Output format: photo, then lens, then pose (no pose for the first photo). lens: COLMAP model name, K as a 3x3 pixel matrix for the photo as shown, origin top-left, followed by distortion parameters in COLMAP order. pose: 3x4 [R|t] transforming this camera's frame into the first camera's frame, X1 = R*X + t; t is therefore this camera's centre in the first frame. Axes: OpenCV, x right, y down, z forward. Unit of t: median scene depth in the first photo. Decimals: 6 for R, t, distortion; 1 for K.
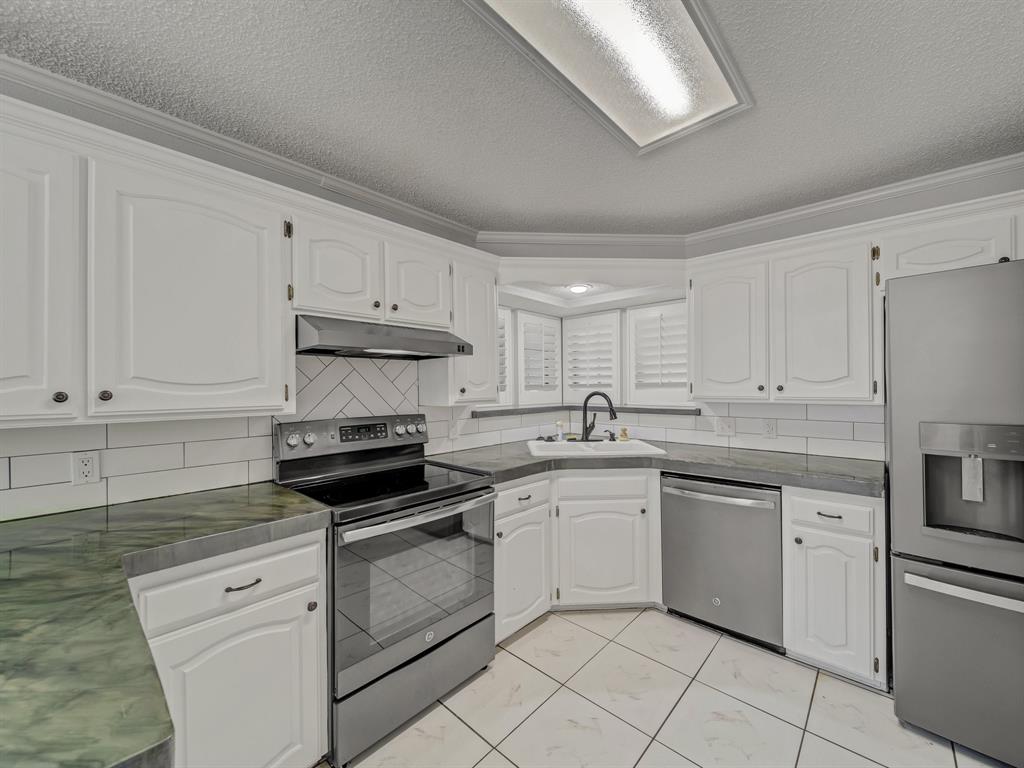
lens RADIAL K [[407.1, 0, 528.6], [0, 407.1, 385.6], [0, 0, 1]] dist [-0.000654, -0.000048]
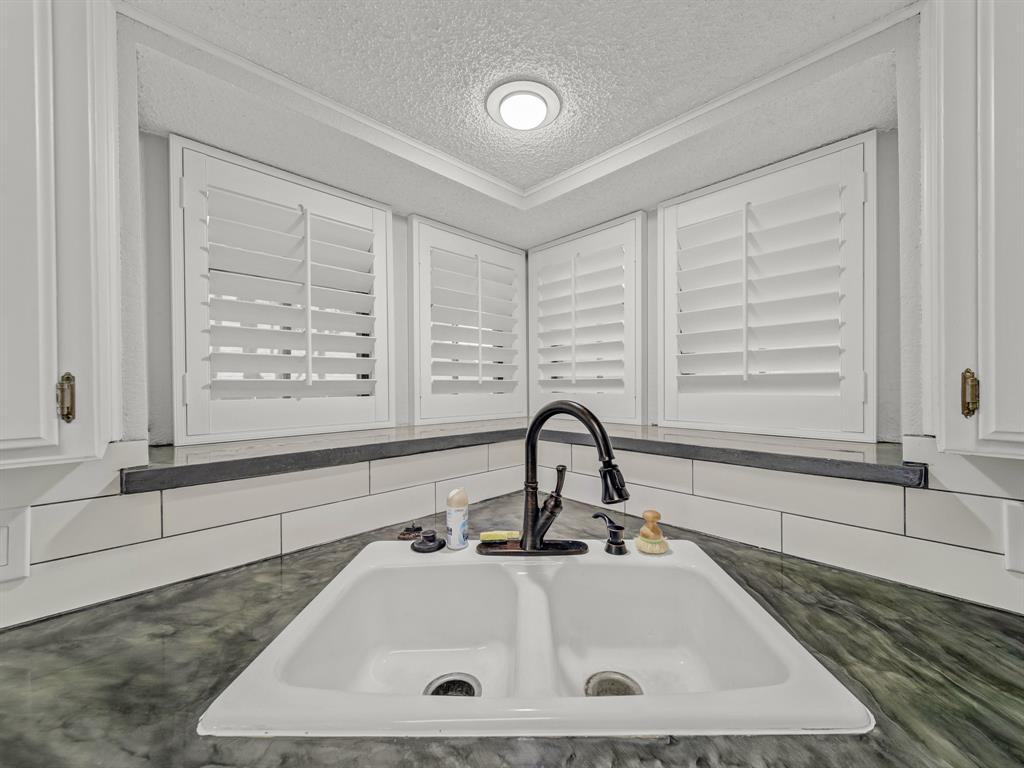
lens RADIAL K [[397.9, 0, 524.9], [0, 397.9, 383.5], [0, 0, 1]] dist [0.001235, 0.000235]
pose [[0.997306, 0.001261, -0.073346, 0.161313], [-0.001134, 0.999998, 0.001772, -0.000098], [0.073348, -0.001684, 0.997305, 0.696746]]
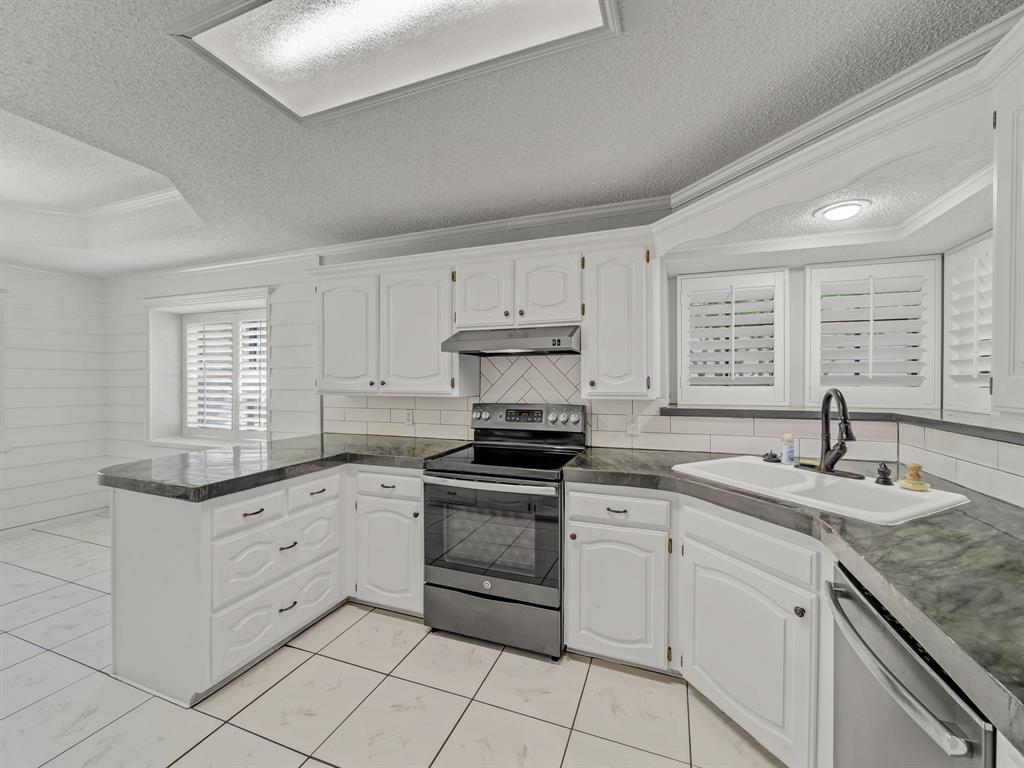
lens RADIAL K [[407.1, 0, 528.6], [0, 407.1, 385.6], [0, 0, 1]] dist [-0.000654, -0.000048]
pose [[0.367180, 0.018507, -0.929966, 0.539184], [0.001836, 0.999786, 0.020621, -0.002302], [0.930148, -0.009279, 0.367067, 0.394532]]
